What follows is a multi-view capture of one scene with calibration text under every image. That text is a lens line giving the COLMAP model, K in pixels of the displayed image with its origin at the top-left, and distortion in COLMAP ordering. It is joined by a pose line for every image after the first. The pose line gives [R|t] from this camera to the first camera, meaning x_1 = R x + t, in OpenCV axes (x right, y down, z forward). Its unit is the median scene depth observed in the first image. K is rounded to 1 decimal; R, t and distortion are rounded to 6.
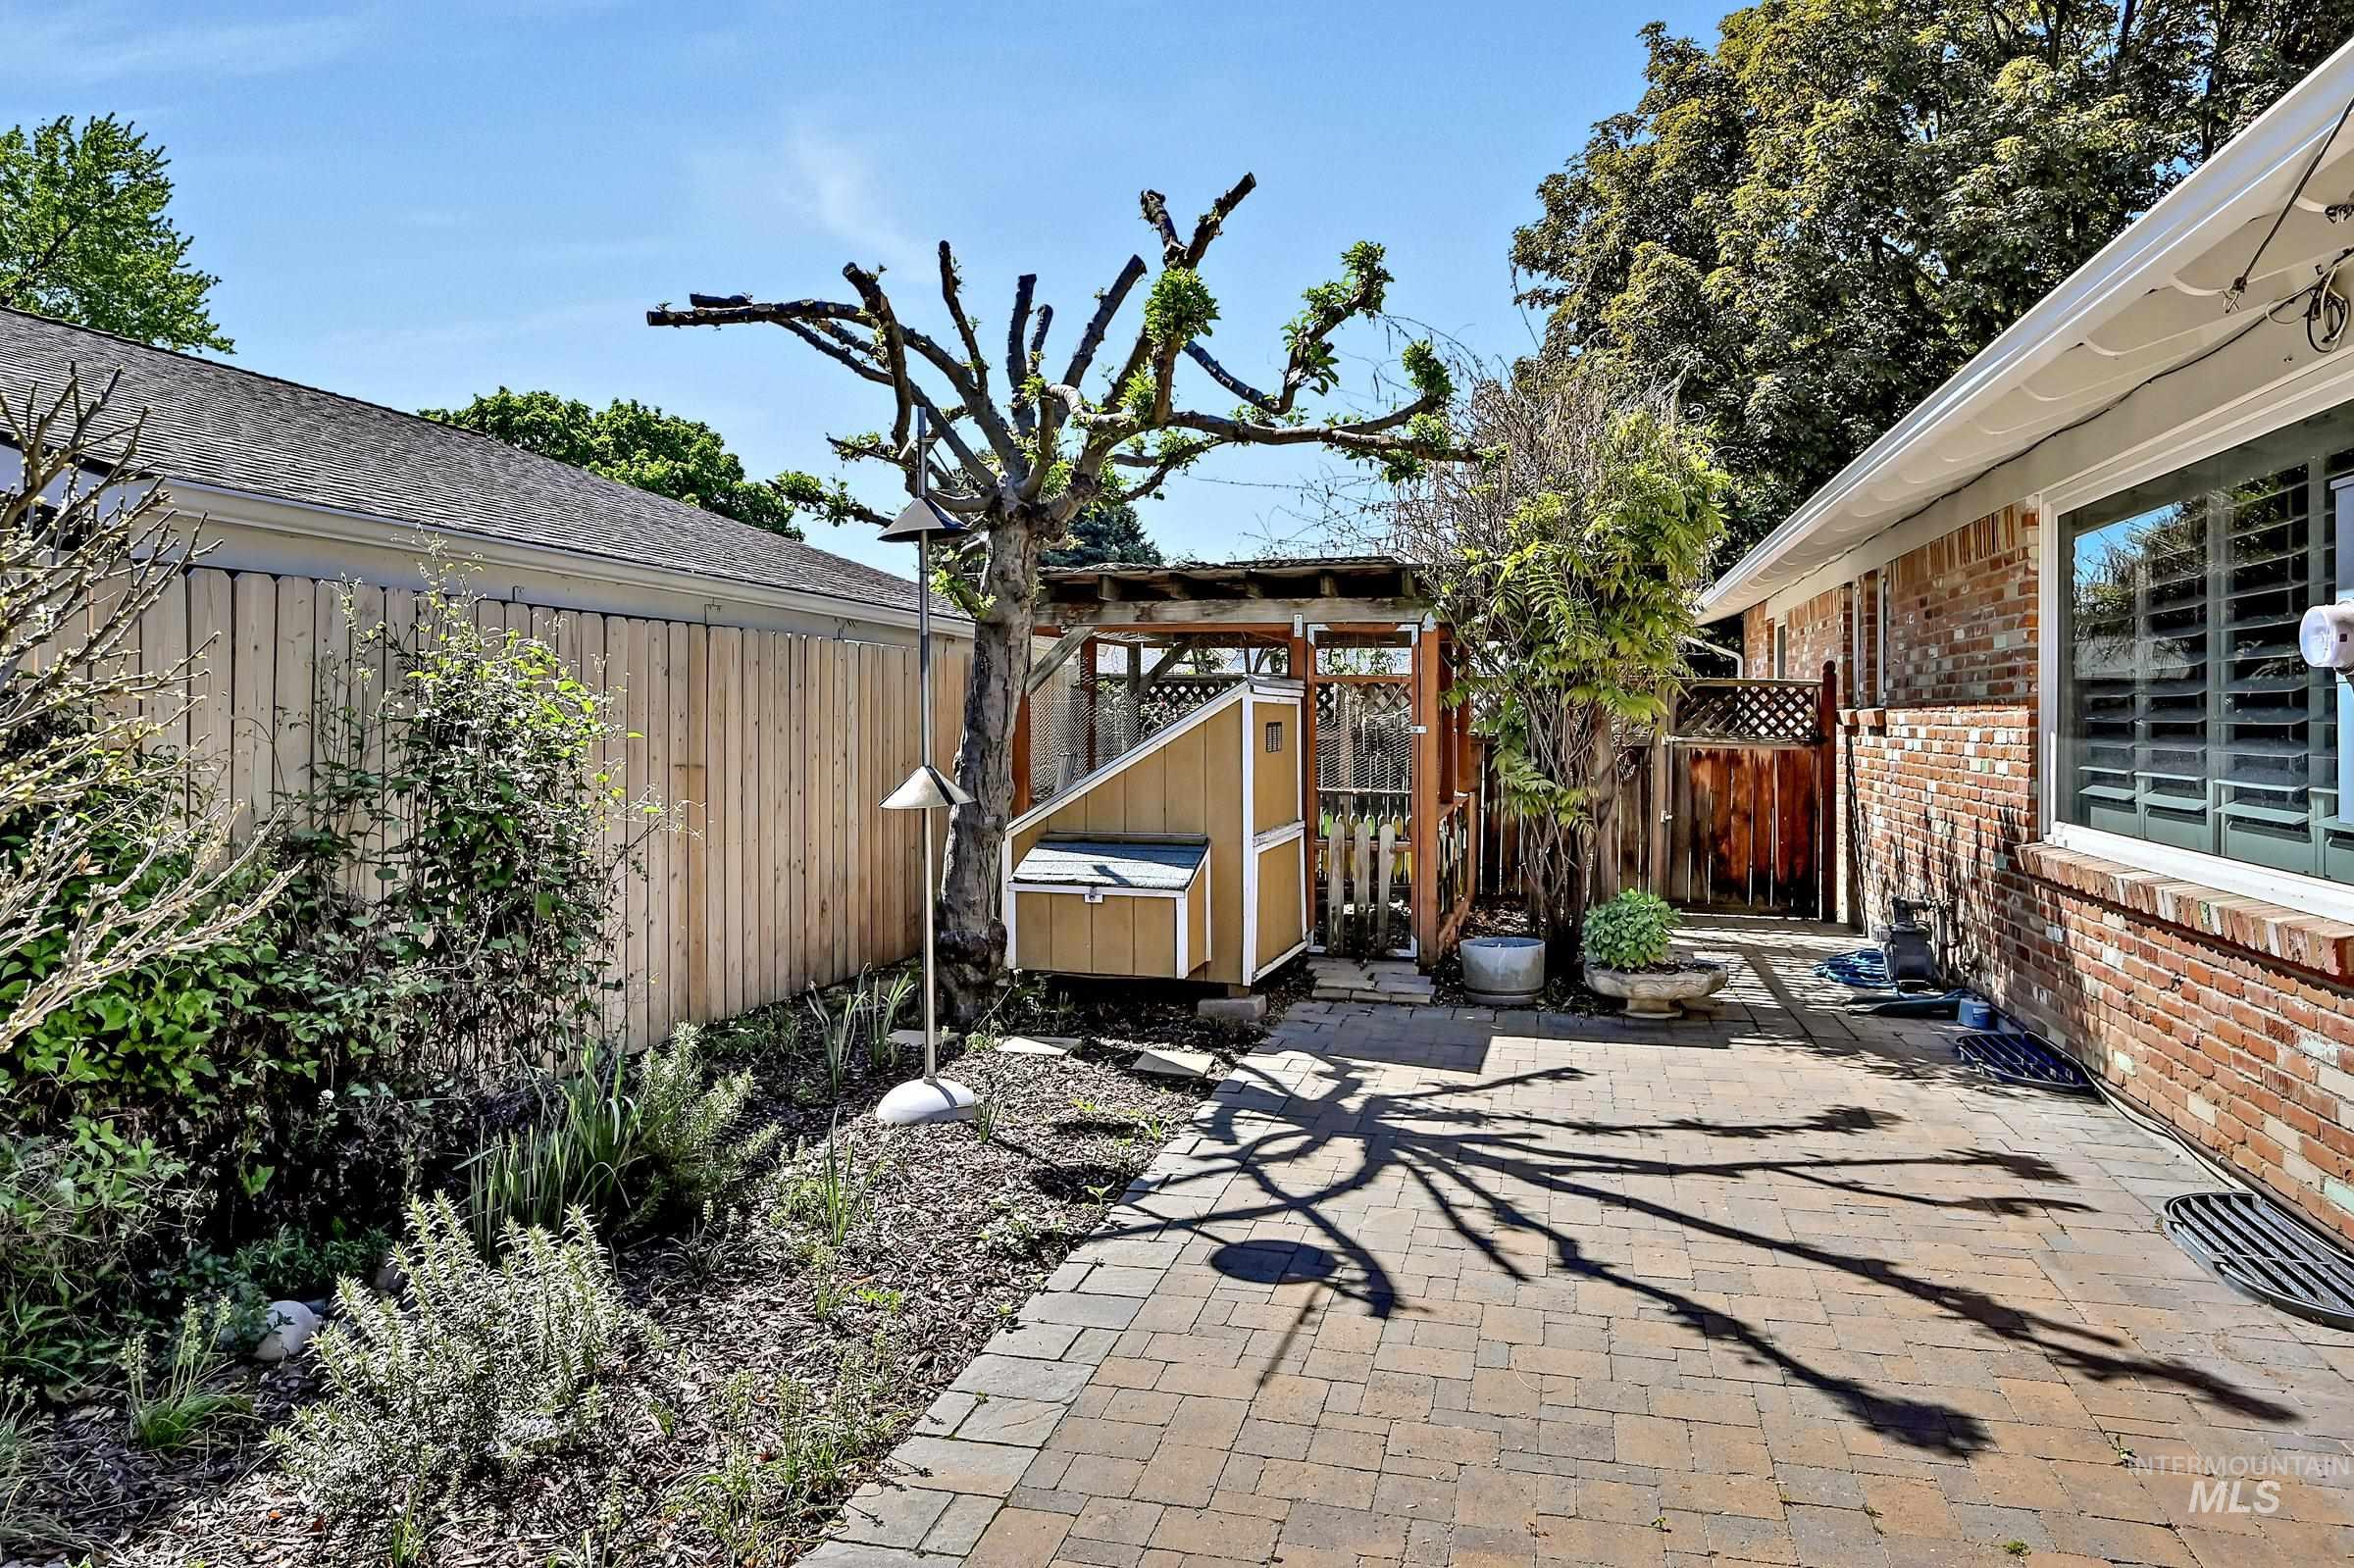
lens RADIAL K [[1590.0, 0, 1171.4], [0, 1590.0, 689.3], [0, 0, 1]] dist [0.006825, 0.001722]
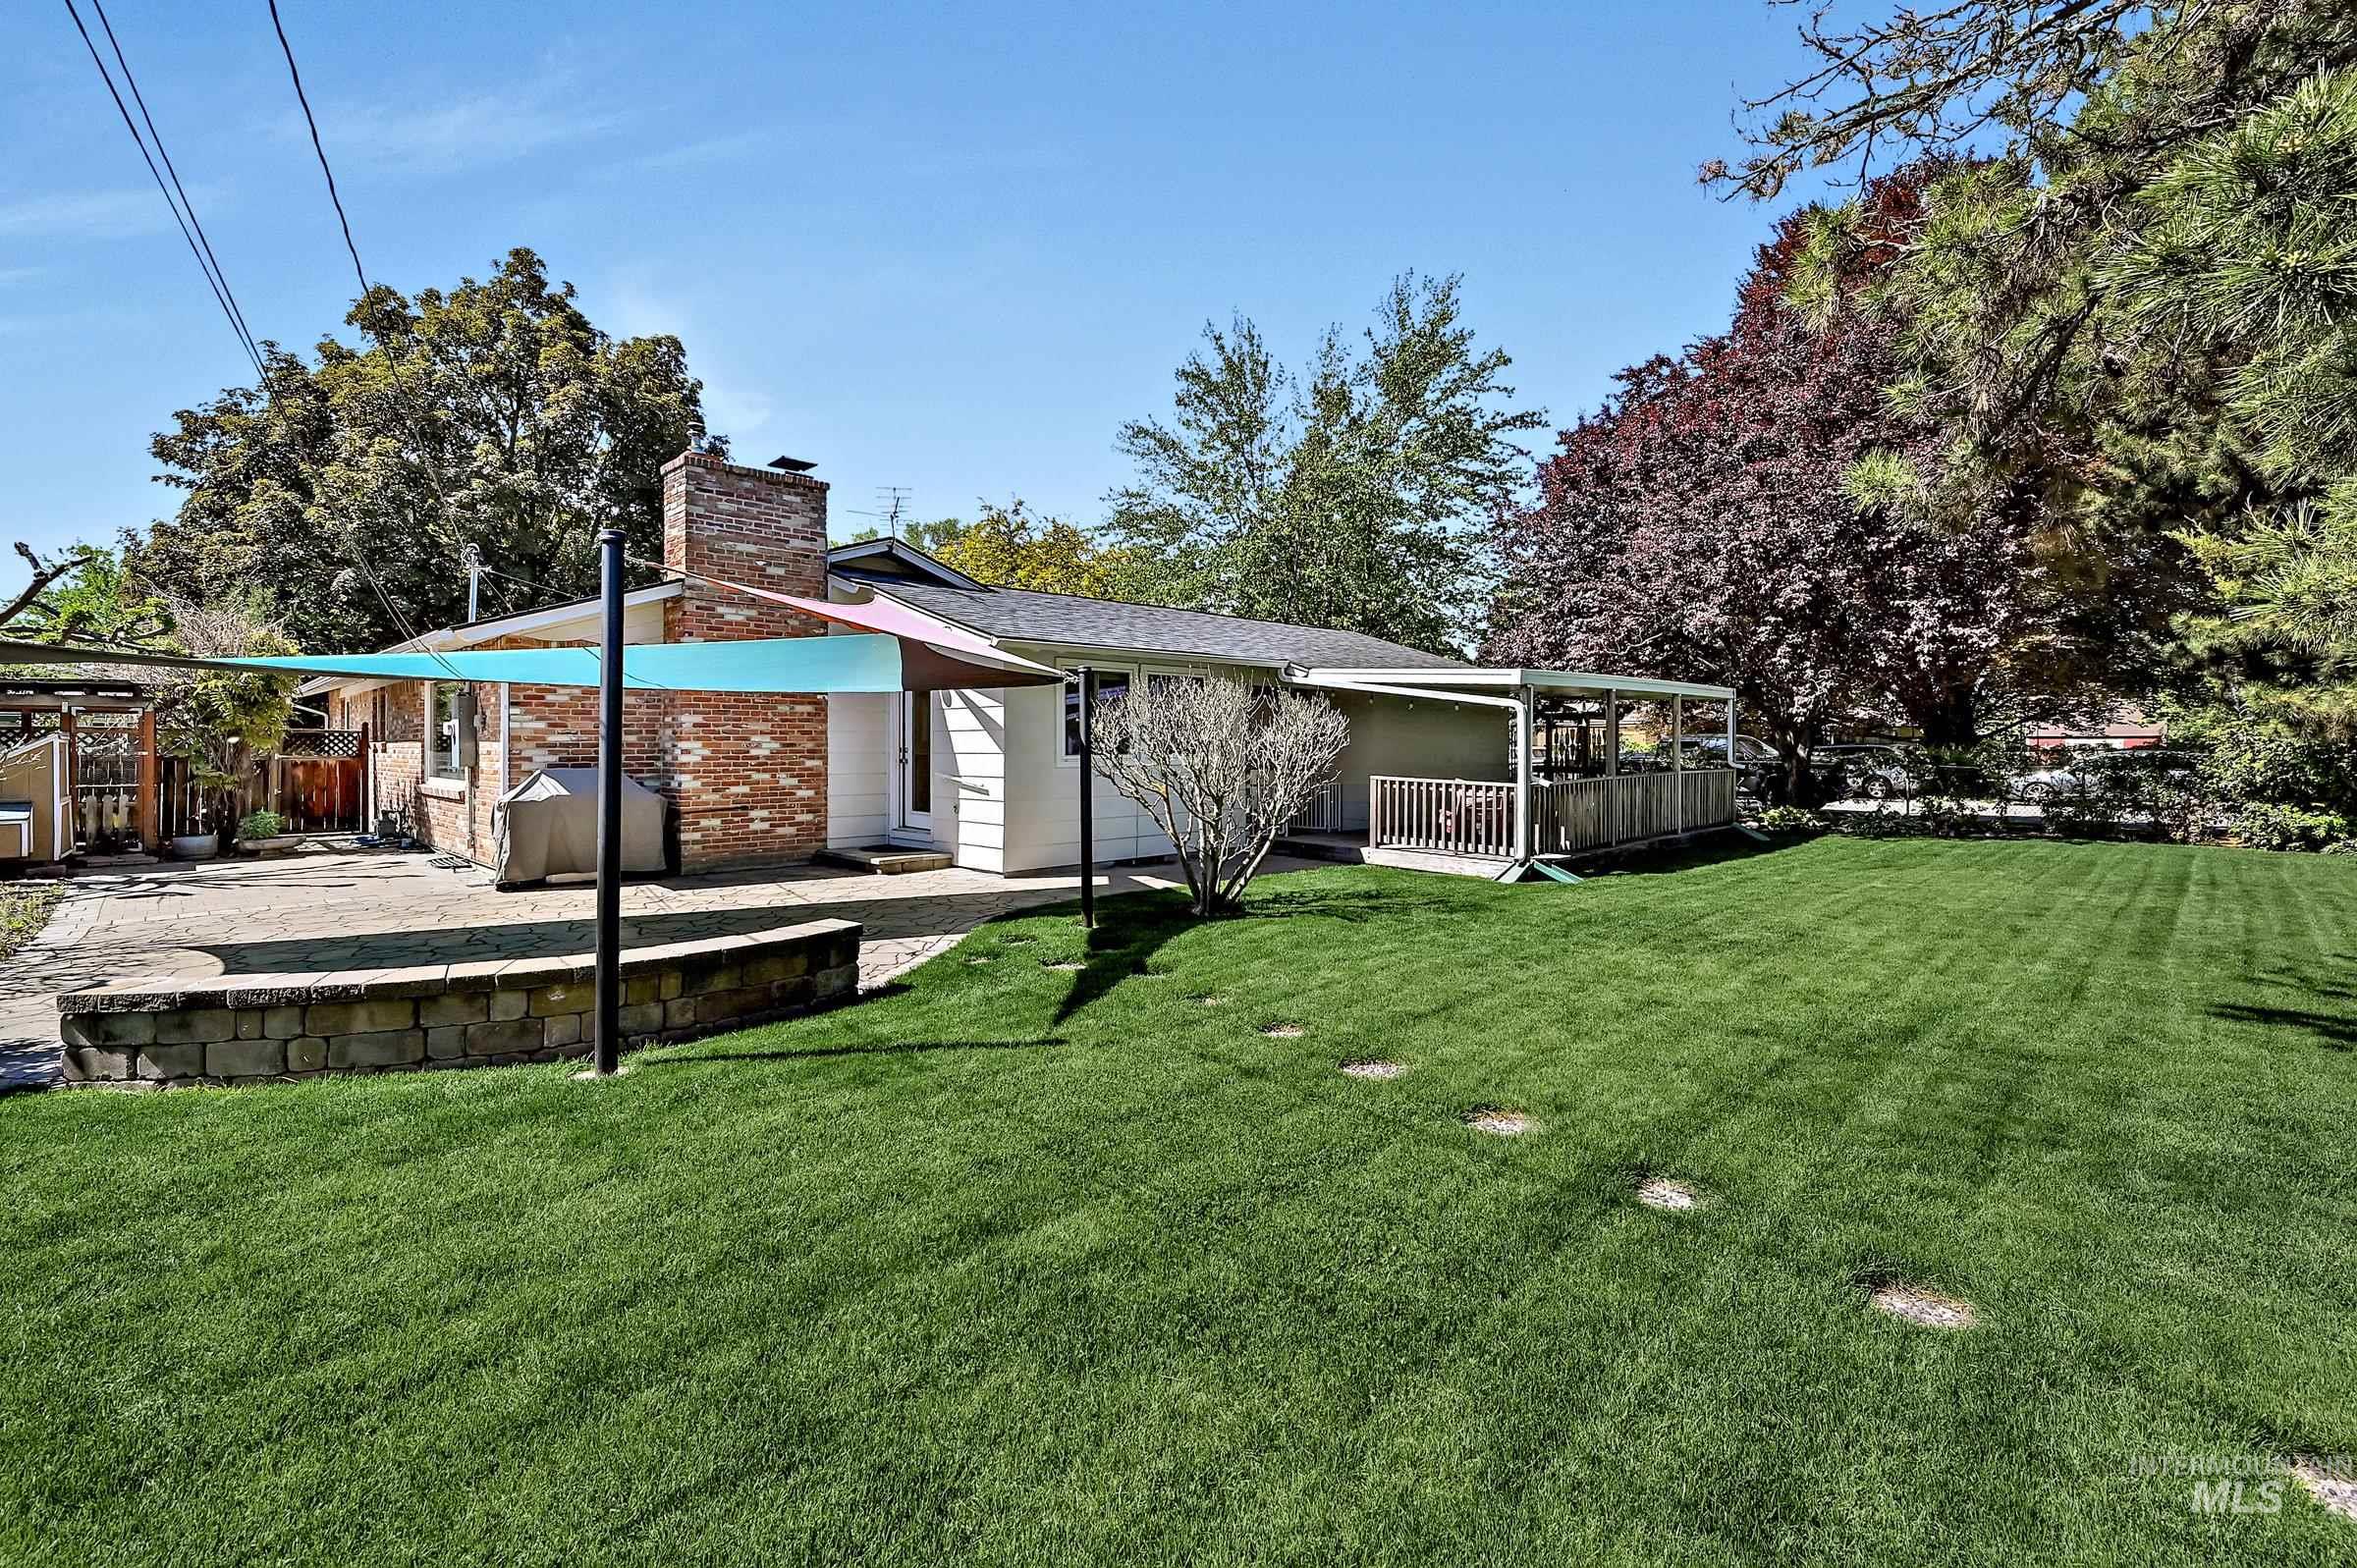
lens RADIAL K [[1000.2, 0, 1149.6], [0, 1000.2, 729.3], [0, 0, 1]] dist [0.009831, 0.000350]
pose [[0.527793, 0.001617, 0.849371, -0.187169], [-0.003766, 0.999993, 0.000437, -0.009680], [-0.849364, -0.003430, 0.527796, -0.600127]]
